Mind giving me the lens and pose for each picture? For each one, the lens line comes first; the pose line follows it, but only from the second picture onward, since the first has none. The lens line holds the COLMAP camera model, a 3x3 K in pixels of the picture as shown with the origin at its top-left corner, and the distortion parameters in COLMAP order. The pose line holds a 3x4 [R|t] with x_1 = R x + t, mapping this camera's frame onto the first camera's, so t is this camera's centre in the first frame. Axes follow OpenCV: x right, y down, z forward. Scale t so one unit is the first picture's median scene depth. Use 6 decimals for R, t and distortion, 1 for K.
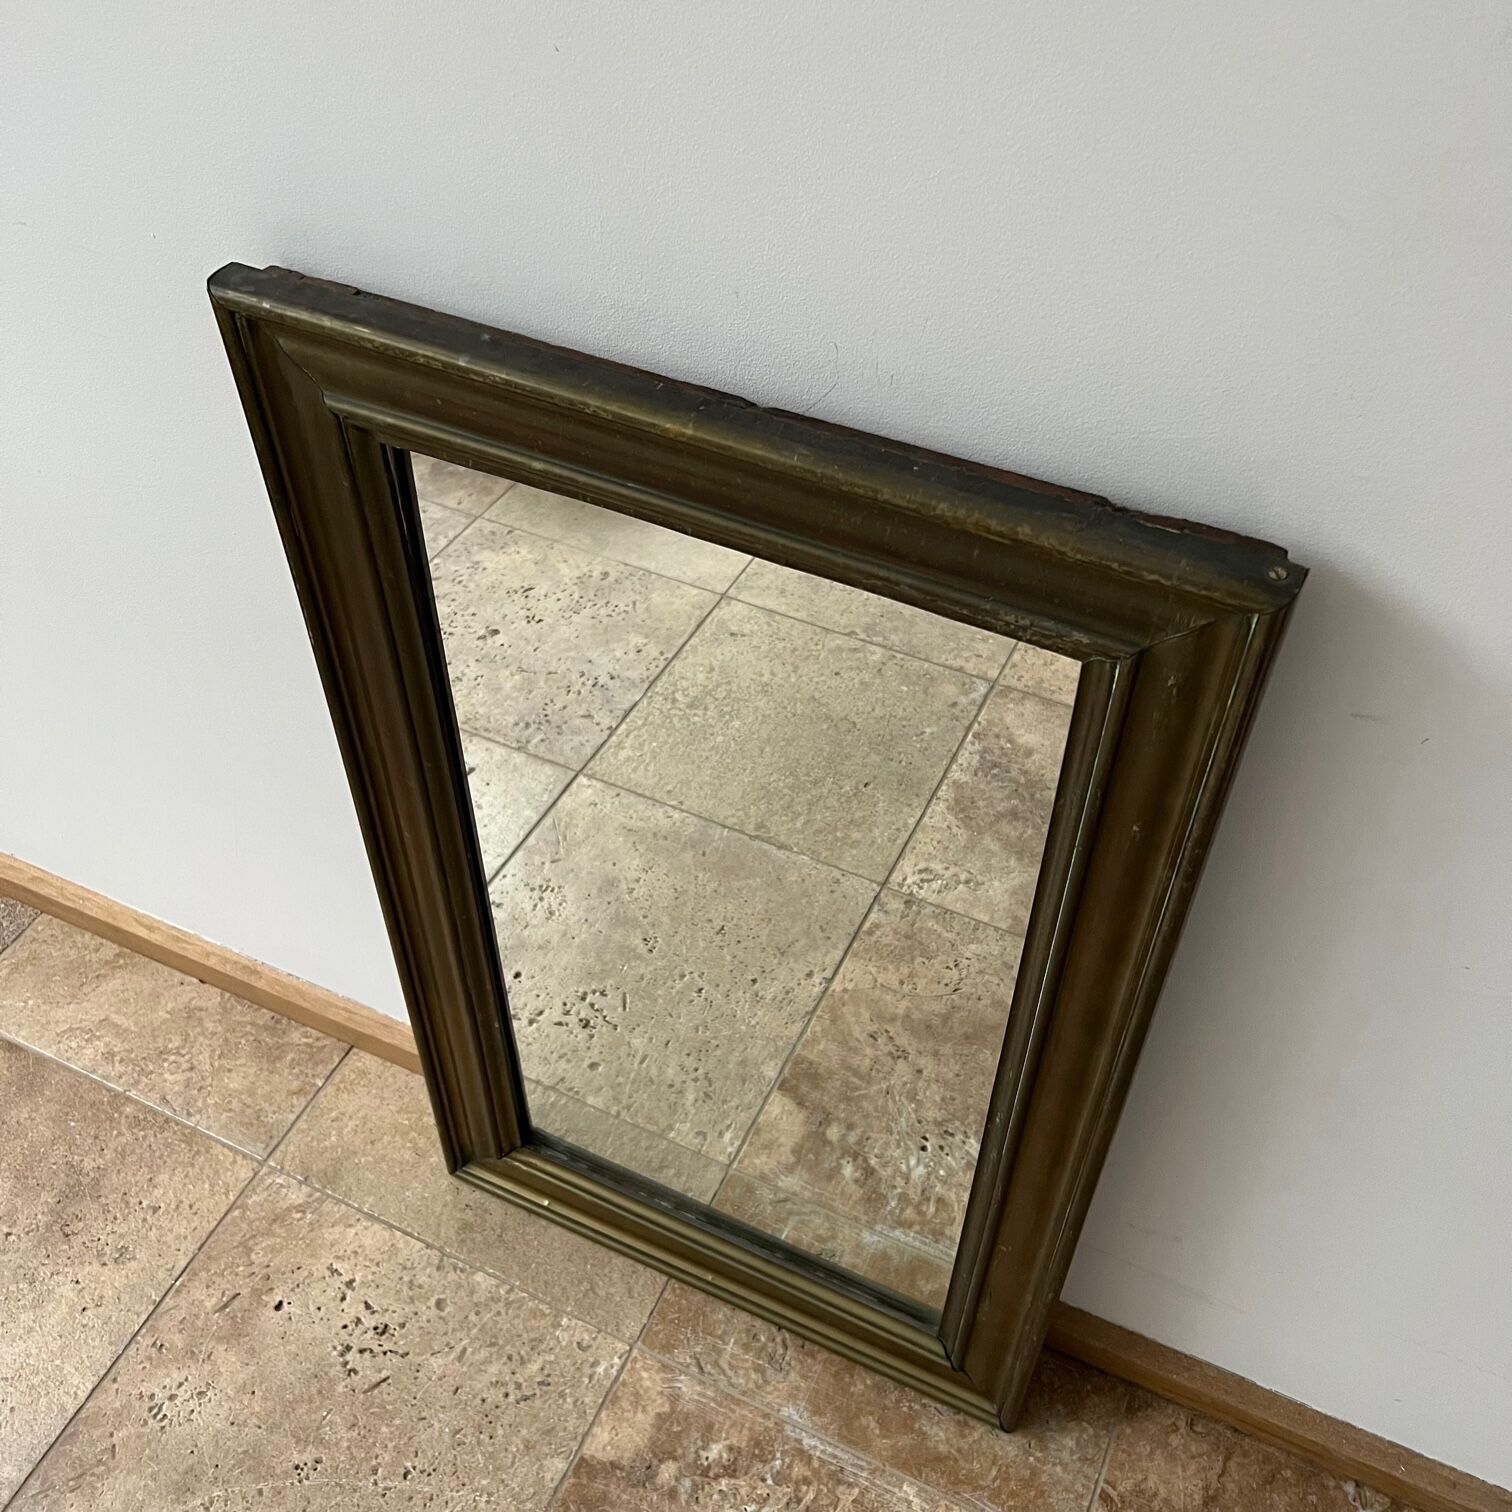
lens RADIAL K [[1566.7, 0, 755.6], [0, 1566.7, 783.4], [0, 0, 1]] dist [0.008100, 0.007651]
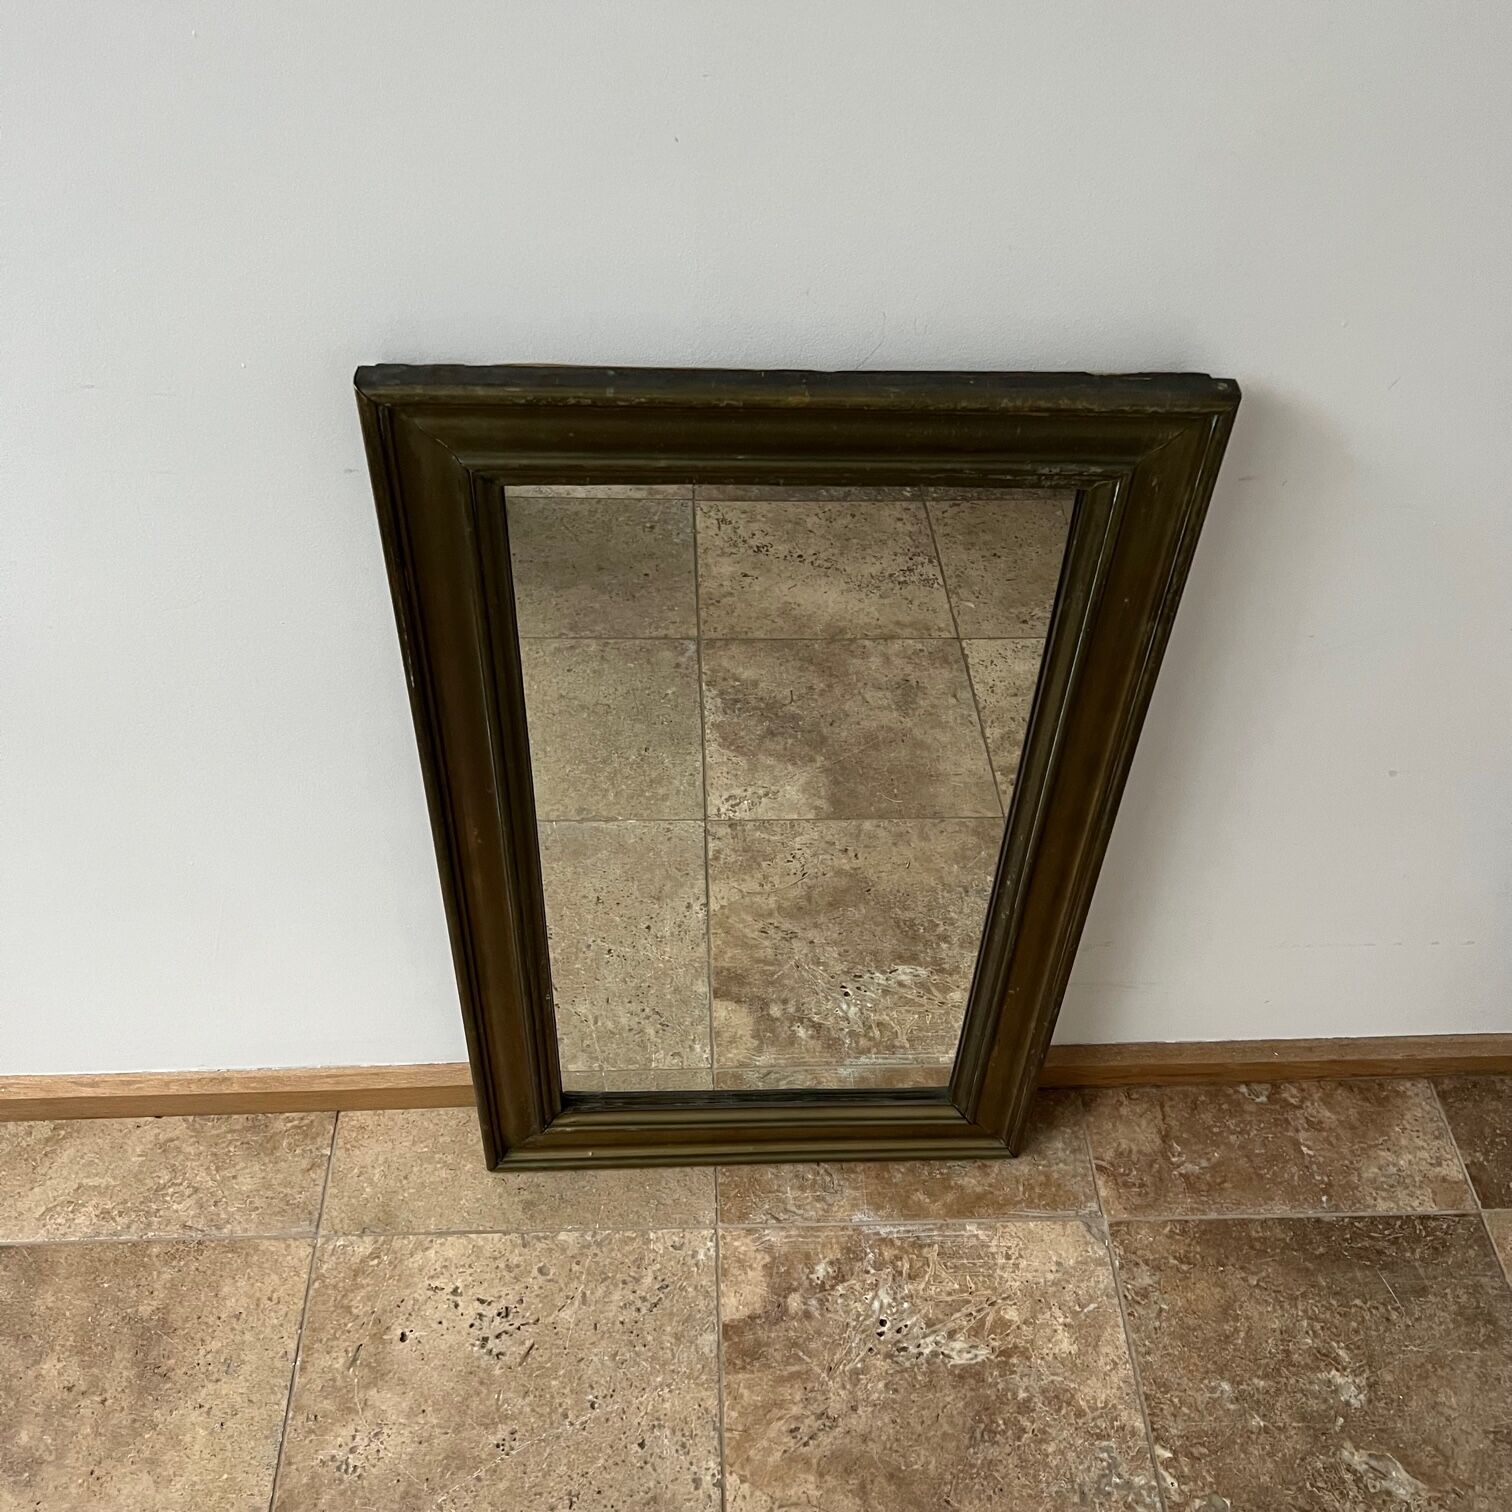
lens RADIAL K [[1577.2, 0, 759.2], [0, 1577.2, 811.4], [0, 0, 1]] dist [0.068123, -0.156013]
pose [[0.876454, -0.321001, 0.358868, -0.369035], [0.325613, 0.944215, 0.049345, 0.017799], [-0.354688, 0.073604, 0.932083, -0.131712]]
